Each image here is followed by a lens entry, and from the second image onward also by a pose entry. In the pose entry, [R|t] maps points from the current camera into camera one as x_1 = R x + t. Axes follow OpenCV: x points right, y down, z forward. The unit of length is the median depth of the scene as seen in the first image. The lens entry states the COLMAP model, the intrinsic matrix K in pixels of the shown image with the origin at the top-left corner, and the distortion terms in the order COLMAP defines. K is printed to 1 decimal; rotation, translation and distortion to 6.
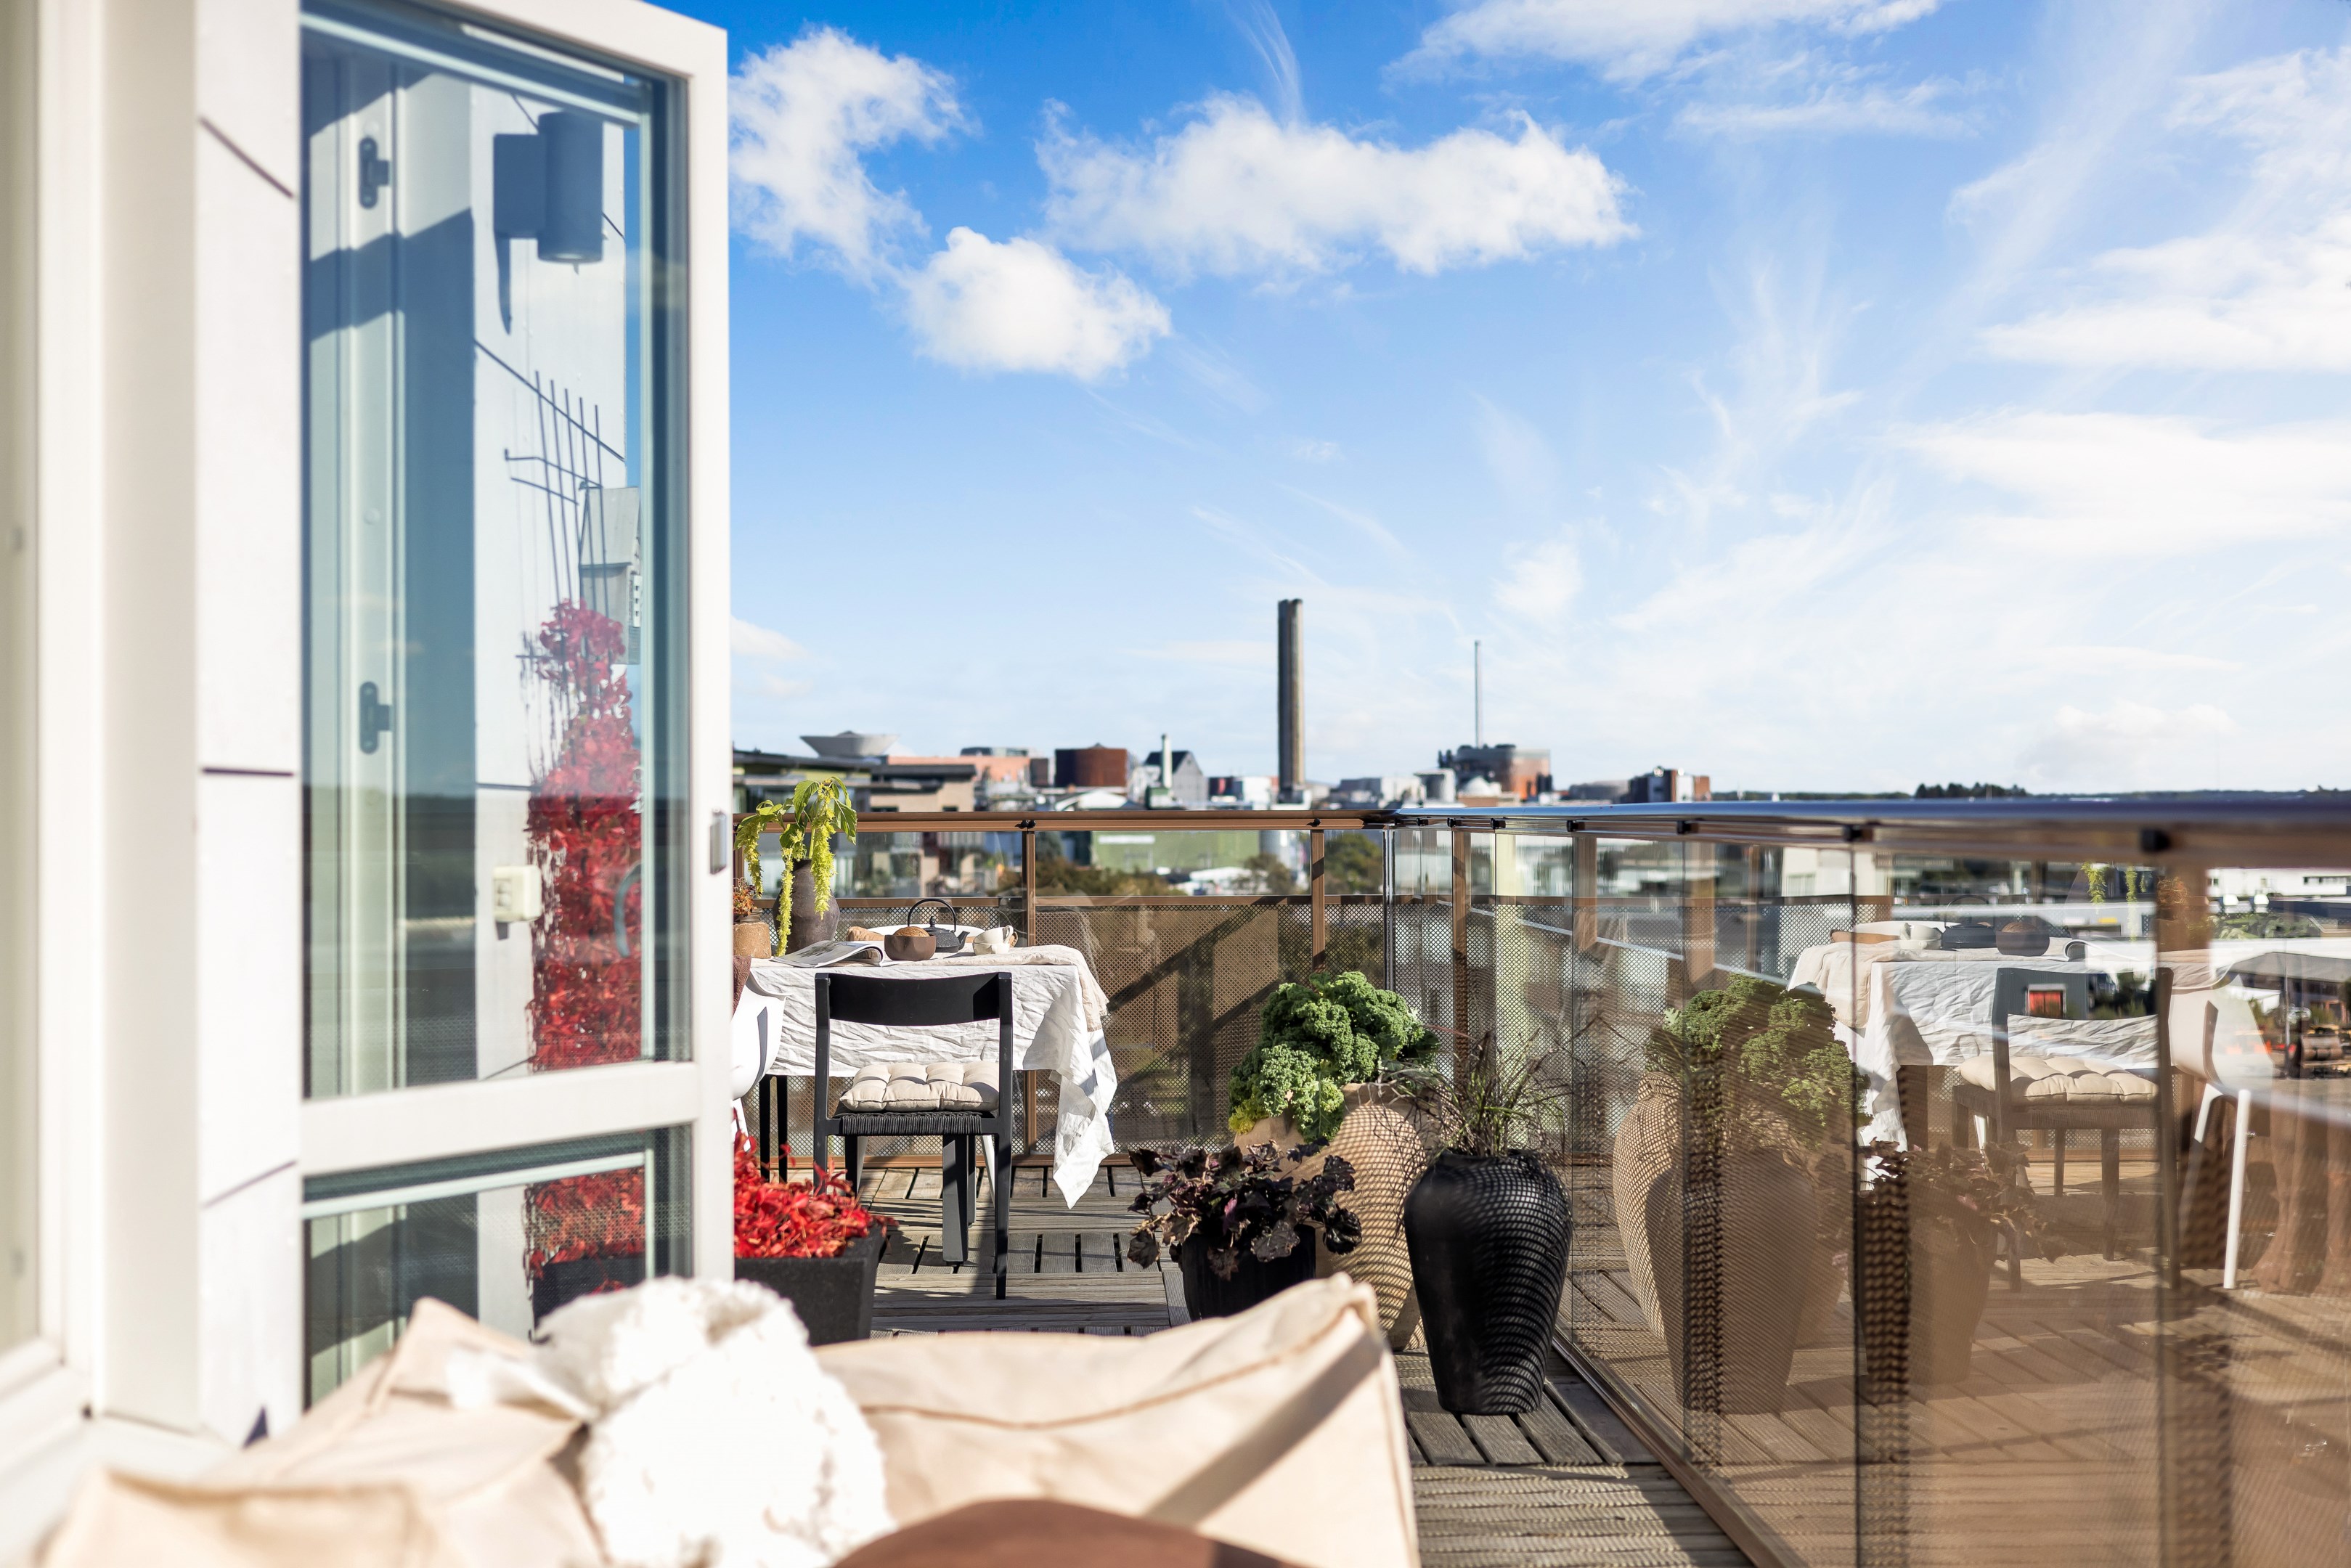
lens RADIAL K [[3319.1, 0, 1176.6], [0, 3319.1, 790.0], [0, 0, 1]] dist [0.008850, 0.000000]
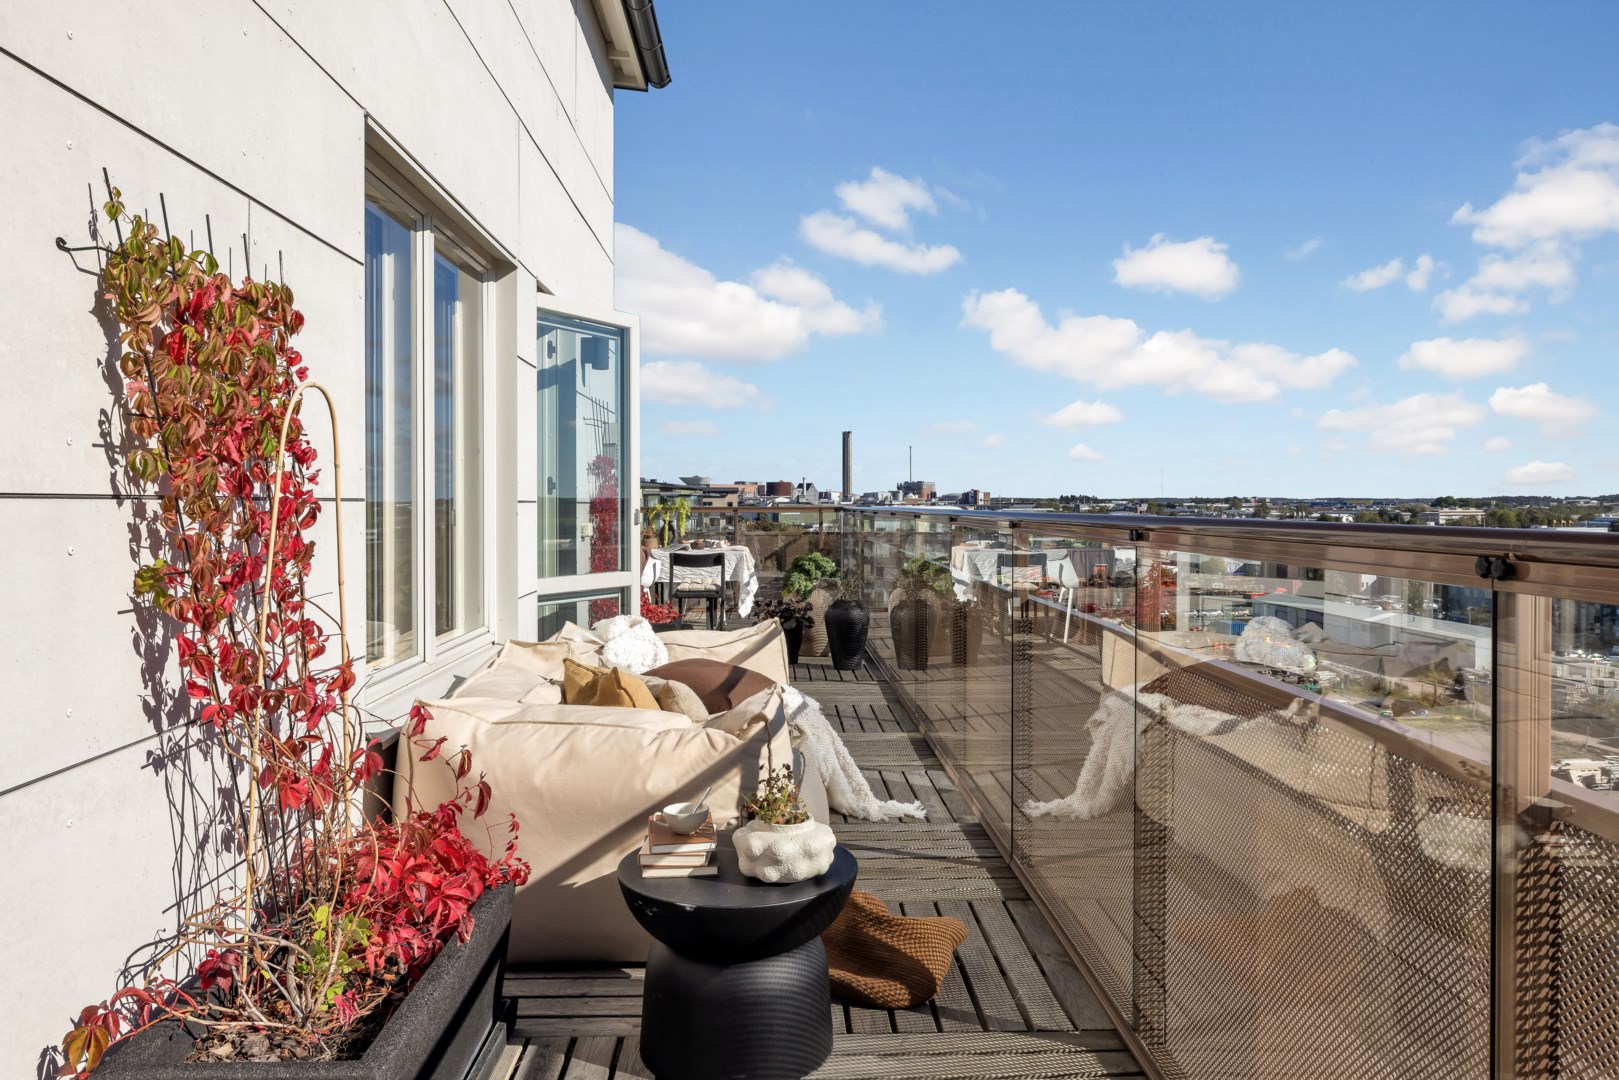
lens RADIAL K [[1131.0, 0, 811.6], [0, 1131.0, 524.5], [0, 0, 1]] dist [-0.006381, -0.000615]
pose [[0.999982, 0.004805, 0.003502, 0.070899], [-0.004889, 0.999684, 0.024641, -0.009940], [-0.003383, -0.024658, 0.999690, -0.381445]]
